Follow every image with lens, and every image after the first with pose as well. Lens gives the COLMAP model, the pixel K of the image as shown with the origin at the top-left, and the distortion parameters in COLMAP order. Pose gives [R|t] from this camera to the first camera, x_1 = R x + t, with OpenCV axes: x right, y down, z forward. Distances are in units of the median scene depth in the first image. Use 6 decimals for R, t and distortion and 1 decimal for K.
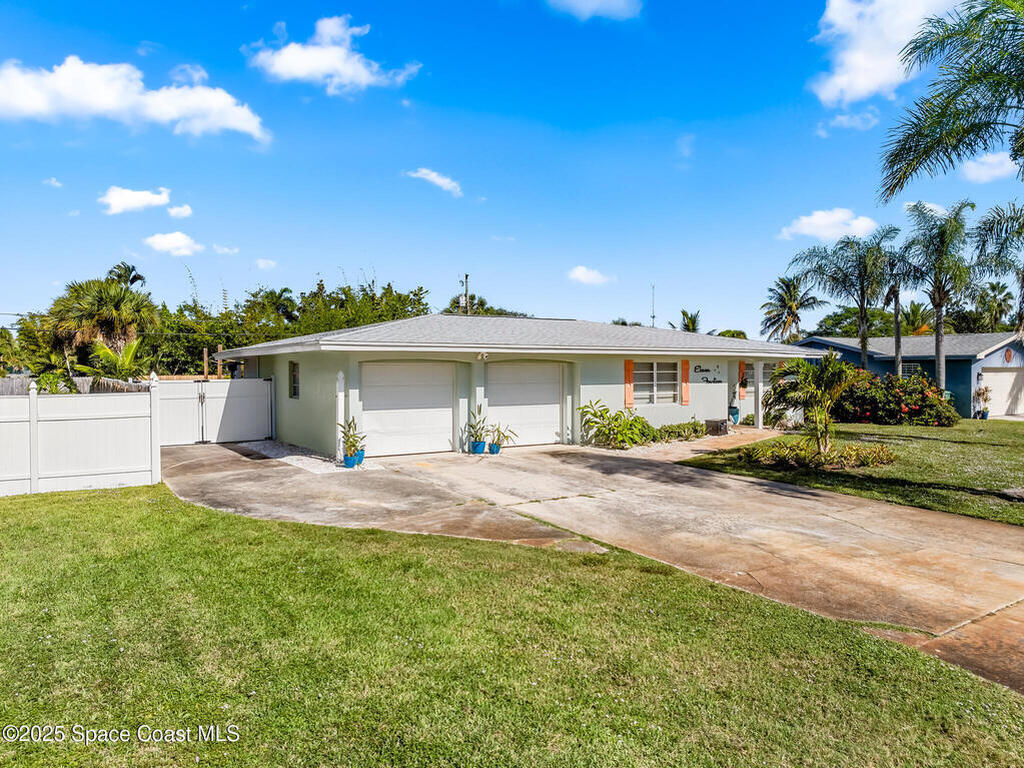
lens RADIAL K [[723.6, 0, 512.0], [0, 723.6, 384.0], [0, 0, 1]] dist [-0.037428, 0.001014]
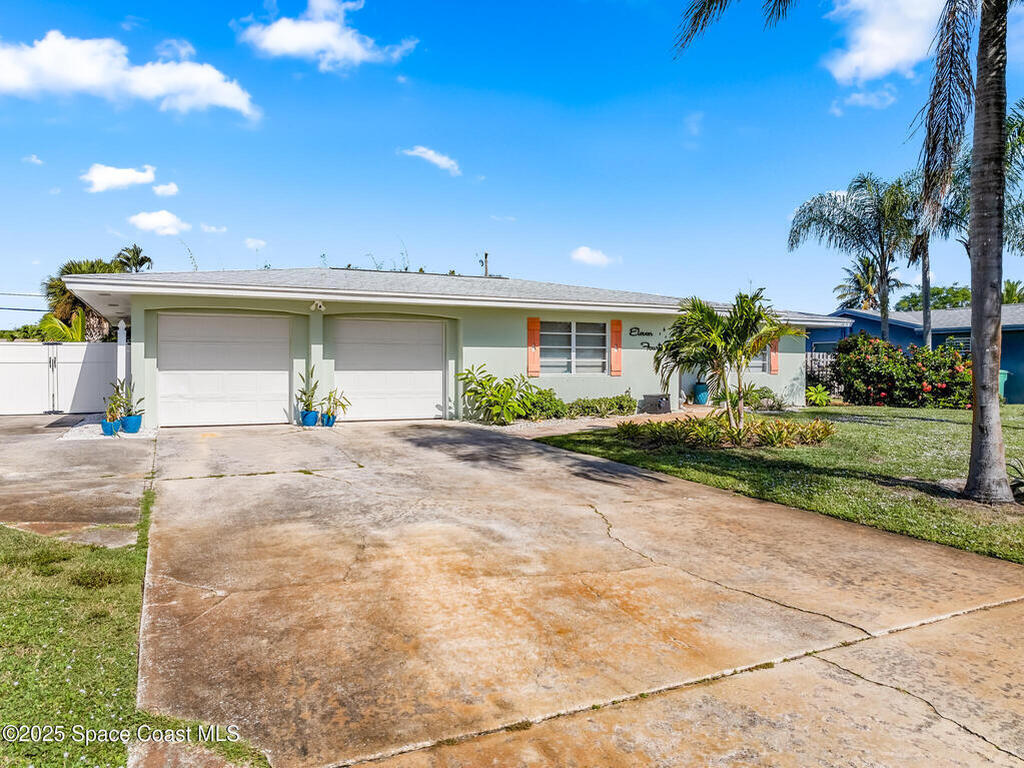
lens RADIAL K [[723.6, 0, 512.0], [0, 723.6, 384.0], [0, 0, 1]] dist [-0.037428, 0.001014]
pose [[0.990942, 0.005642, -0.134175, 0.239461], [-0.005470, 0.999984, 0.001654, 0.038661], [0.134182, -0.000905, 0.990956, 0.187695]]
